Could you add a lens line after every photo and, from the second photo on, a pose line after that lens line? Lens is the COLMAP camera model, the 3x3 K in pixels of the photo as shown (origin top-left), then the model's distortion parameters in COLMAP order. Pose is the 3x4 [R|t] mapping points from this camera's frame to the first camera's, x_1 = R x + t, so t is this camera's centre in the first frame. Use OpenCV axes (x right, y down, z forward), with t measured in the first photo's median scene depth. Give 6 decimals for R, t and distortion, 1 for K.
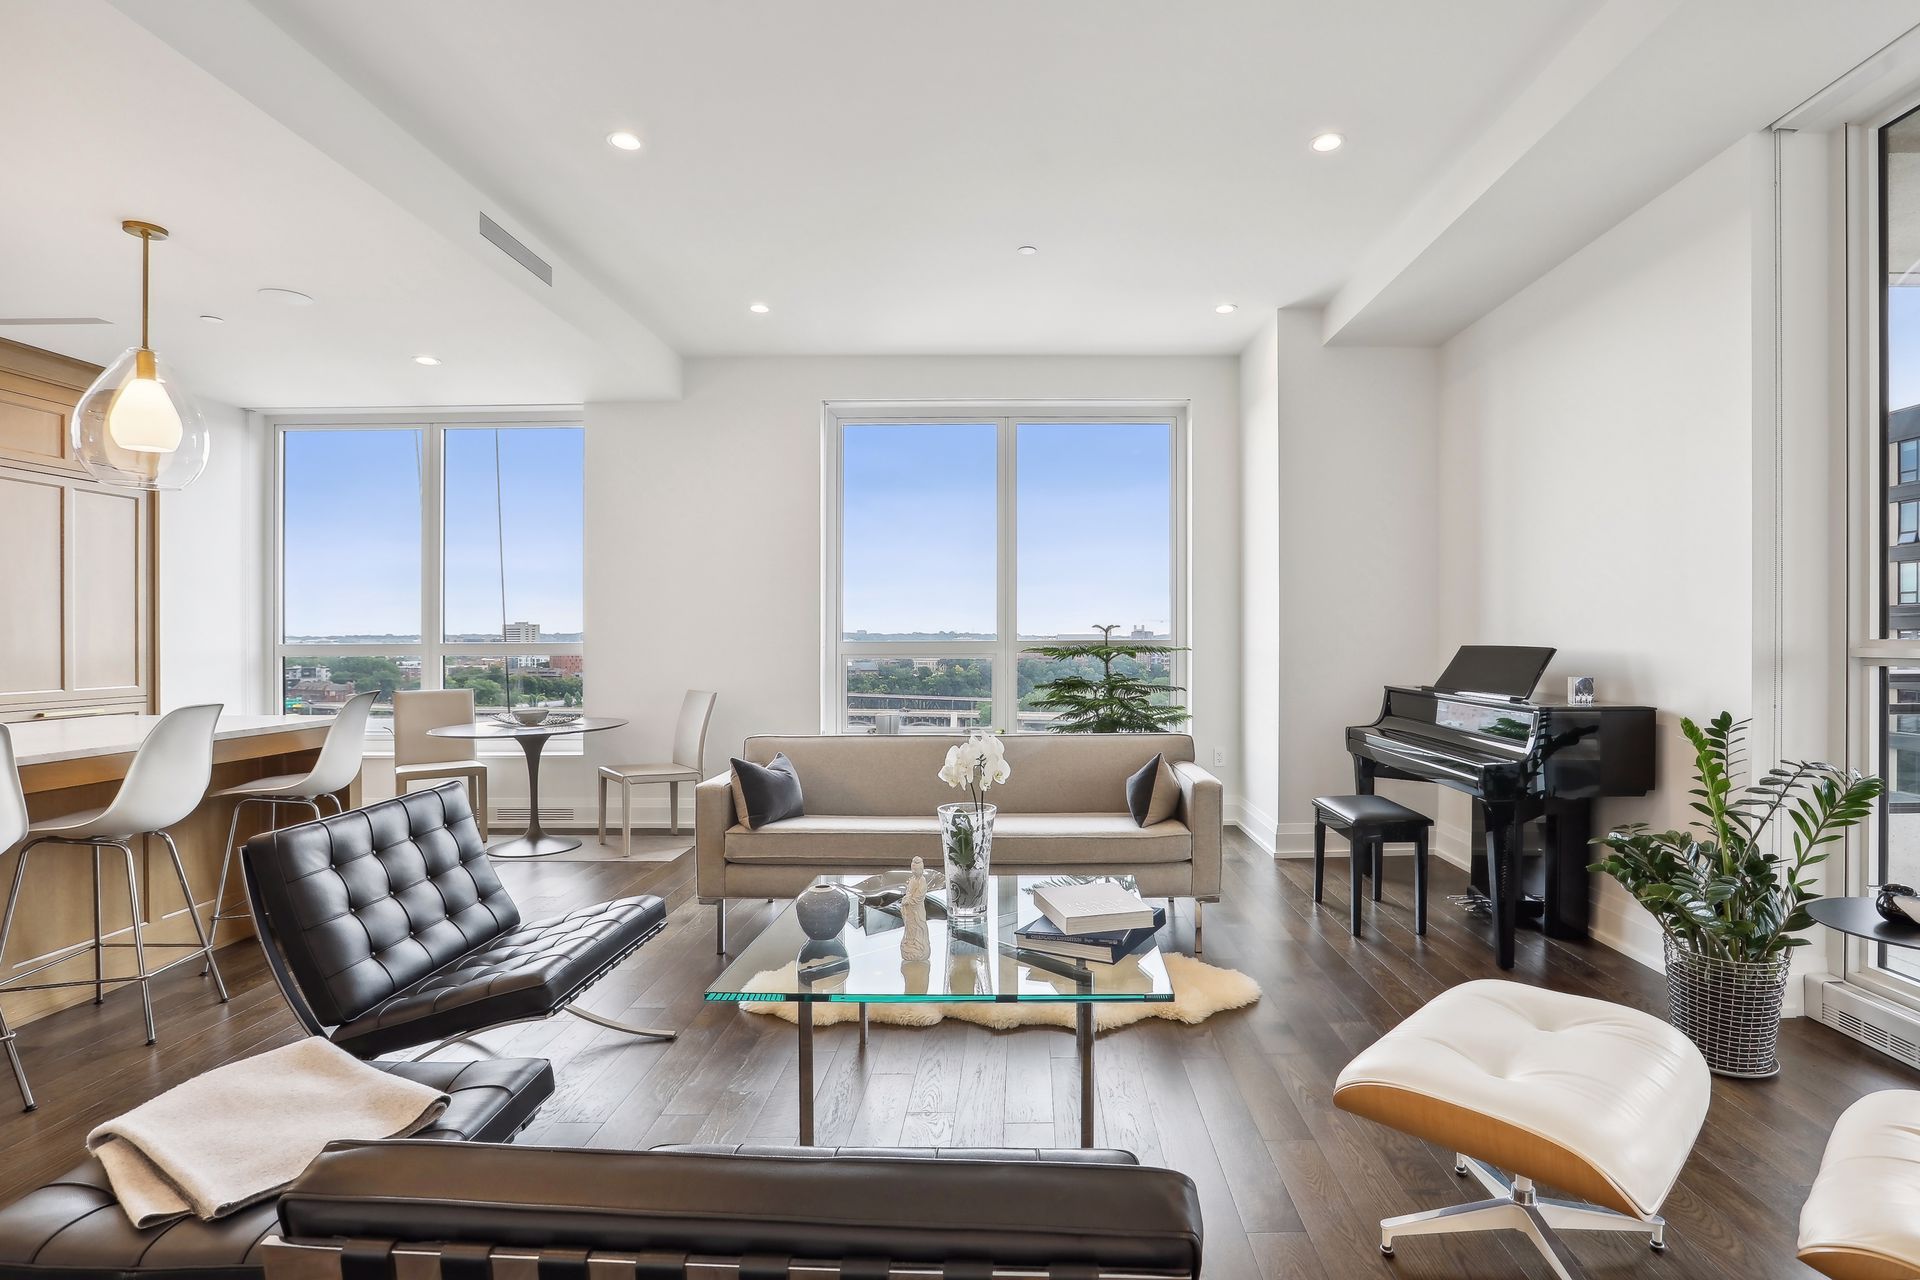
lens RADIAL K [[959.4, 0, 960.0], [0, 959.4, 640.0], [0, 0, 1]] dist [-0.000705, 0.000225]
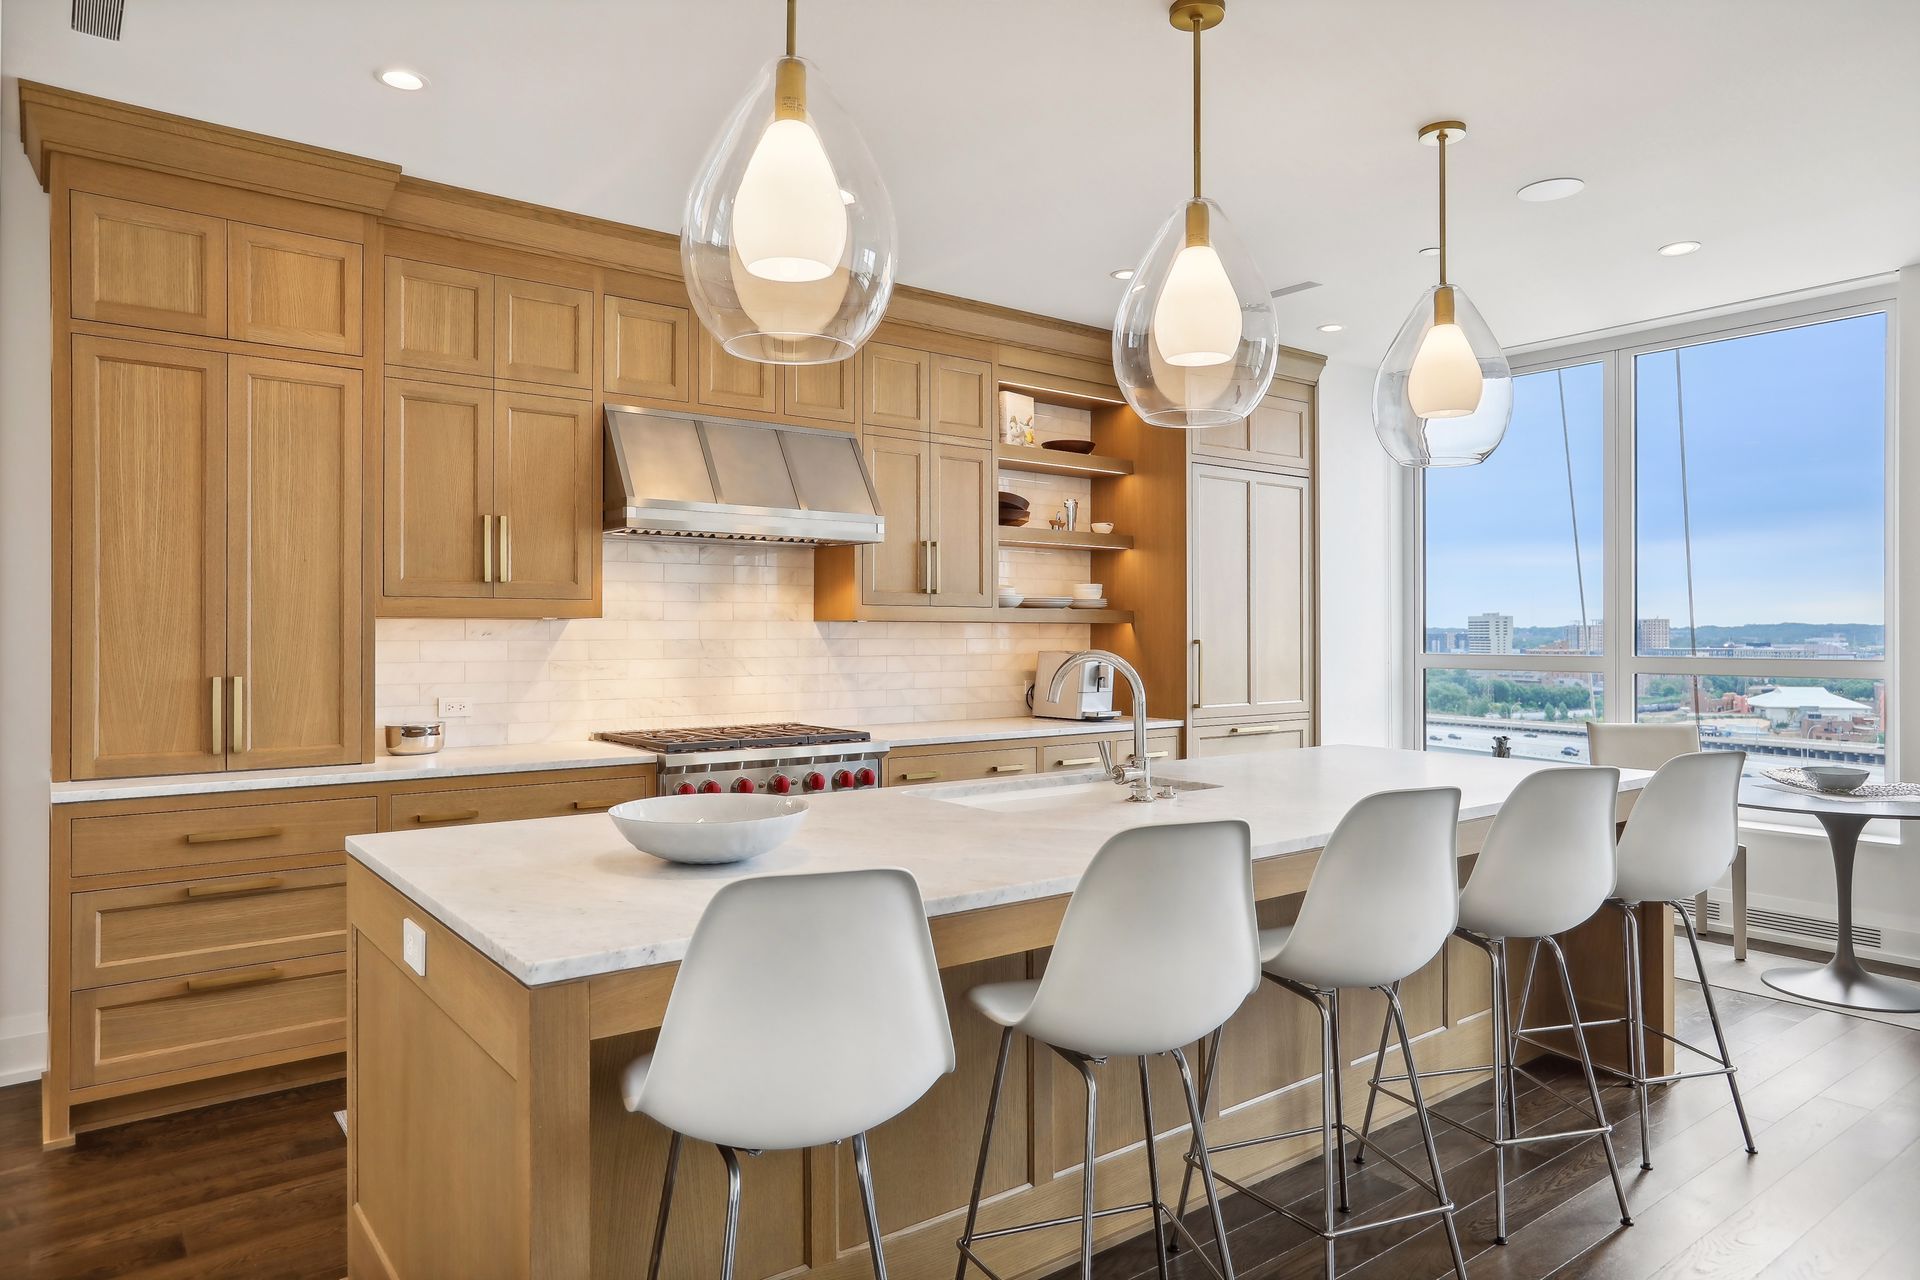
lens RADIAL K [[1187.7, 0, 970.5], [0, 1187.7, 631.0], [0, 0, 1]] dist [-0.034630, 0.039938]
pose [[0.663787, -0.000155, -0.747922, -0.248132], [-0.002878, 0.999992, -0.002761, -0.013275], [0.747916, 0.003985, 0.663781, 0.057092]]
